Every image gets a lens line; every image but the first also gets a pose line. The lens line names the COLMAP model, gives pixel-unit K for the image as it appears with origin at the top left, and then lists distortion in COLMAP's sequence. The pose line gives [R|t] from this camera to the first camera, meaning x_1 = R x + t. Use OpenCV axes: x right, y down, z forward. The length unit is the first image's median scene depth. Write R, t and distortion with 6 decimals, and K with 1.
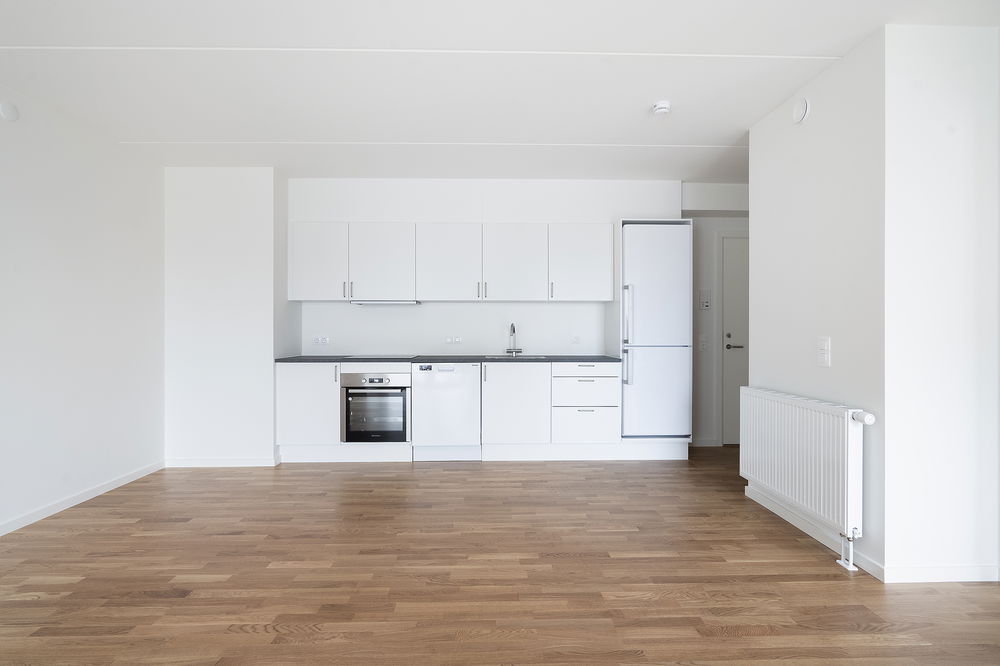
lens RADIAL K [[494.4, 0, 500.0], [0, 494.4, 333.0], [0, 0, 1]] dist [-0.001360, -0.000267]
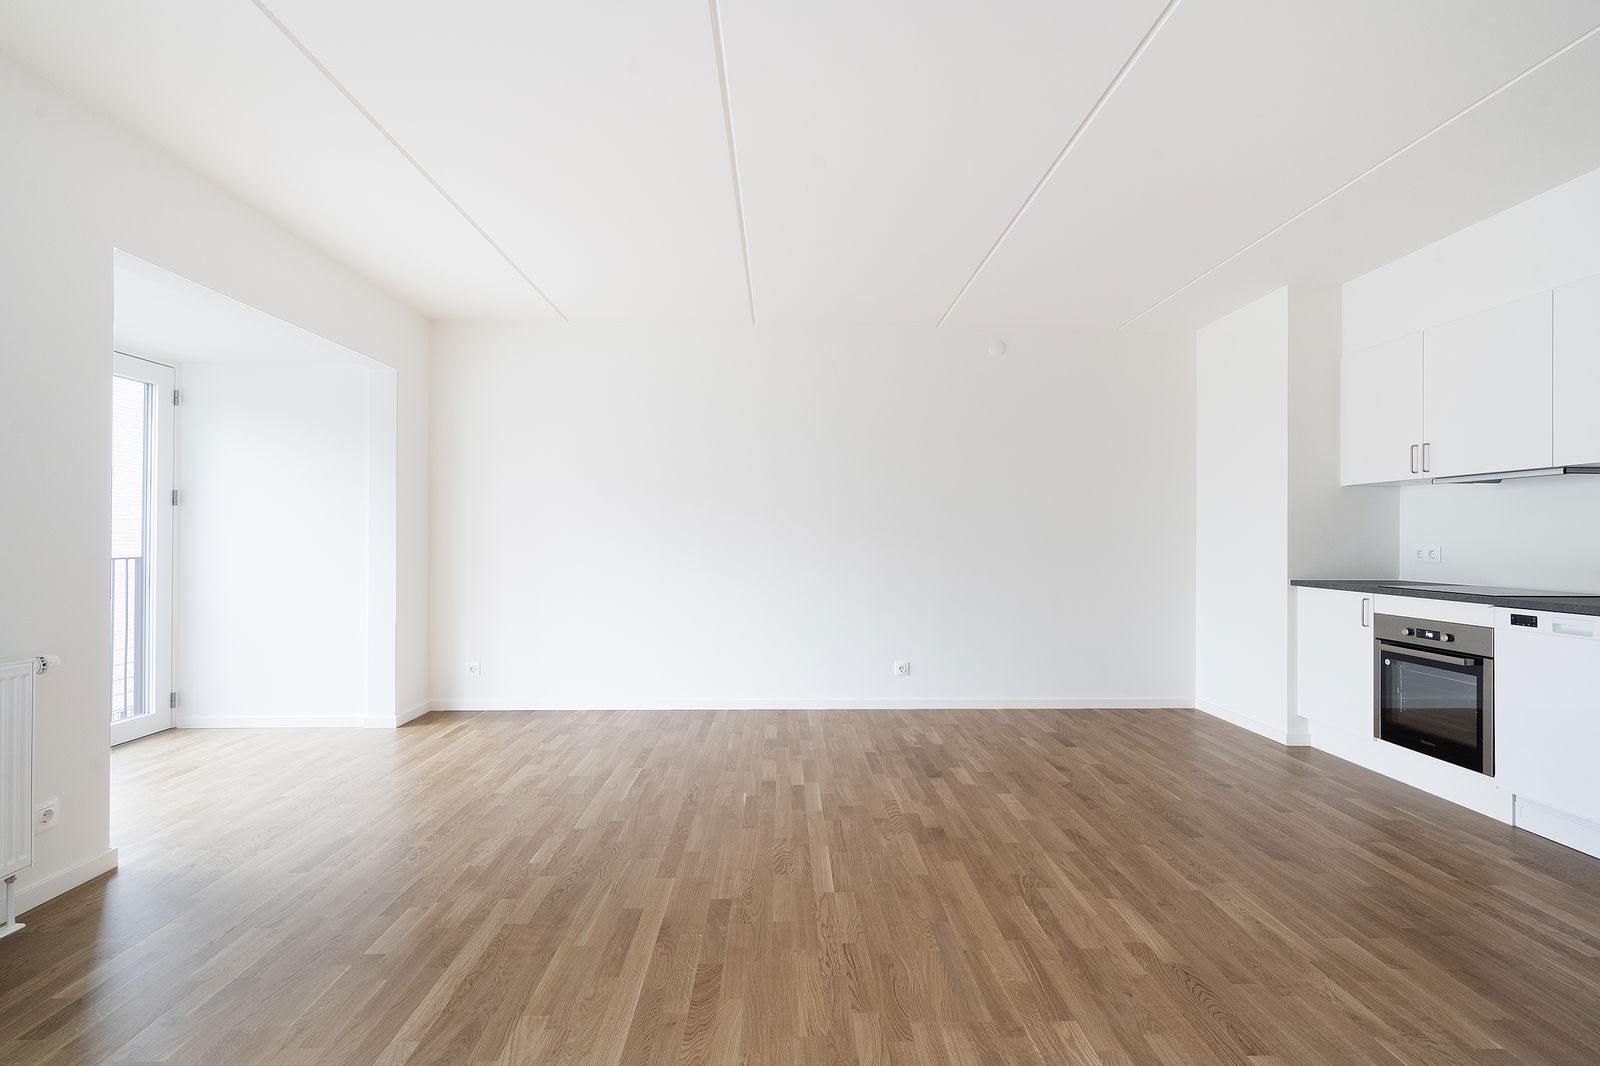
lens RADIAL K [[752.8, 0, 800.0], [0, 752.8, 533.0], [0, 0, 1]] dist [0.001081, -0.000737]
pose [[-0.004533, -0.005358, -0.999975, 0.796258], [-0.004819, 0.999974, -0.005336, -0.000810], [0.999978, 0.004794, -0.004558, 0.543128]]
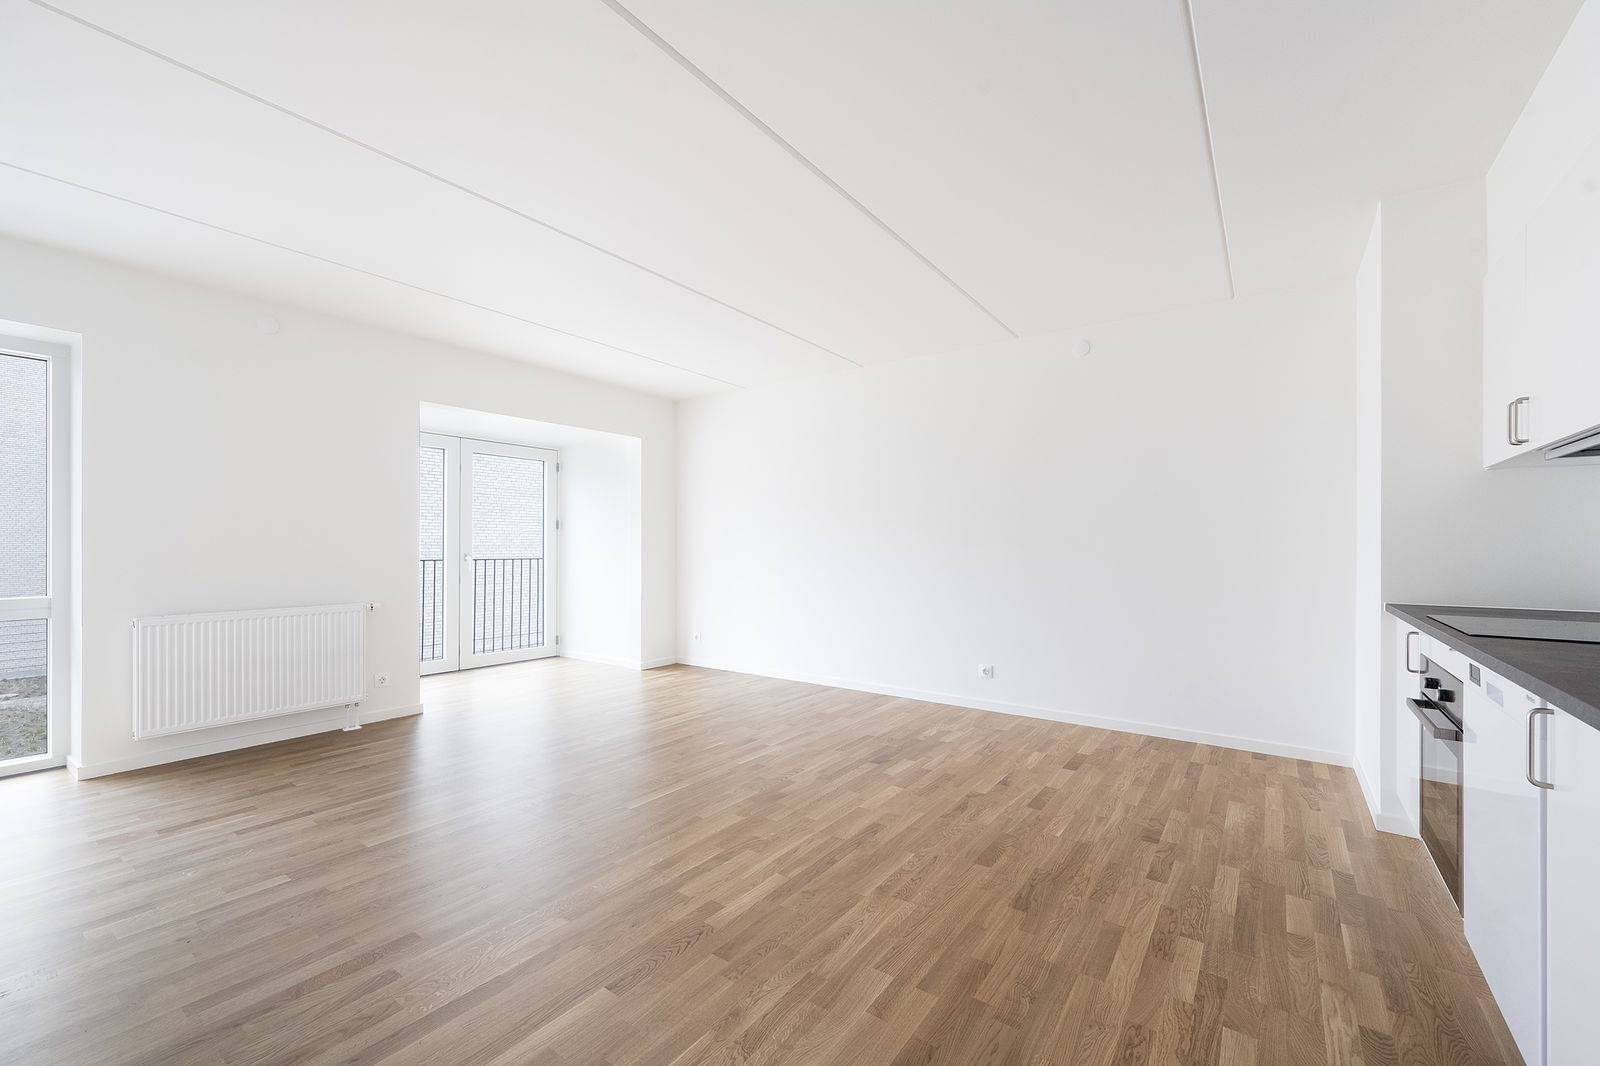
lens RADIAL K [[649.9, 0, 800.0], [0, 649.9, 533.0], [0, 0, 1]] dist [0.012907, 0.000660]
pose [[-0.611234, -0.015445, -0.791299, 0.574748], [-0.002061, 0.999837, -0.017924, -0.003493], [0.791447, -0.009324, -0.611167, 1.410129]]
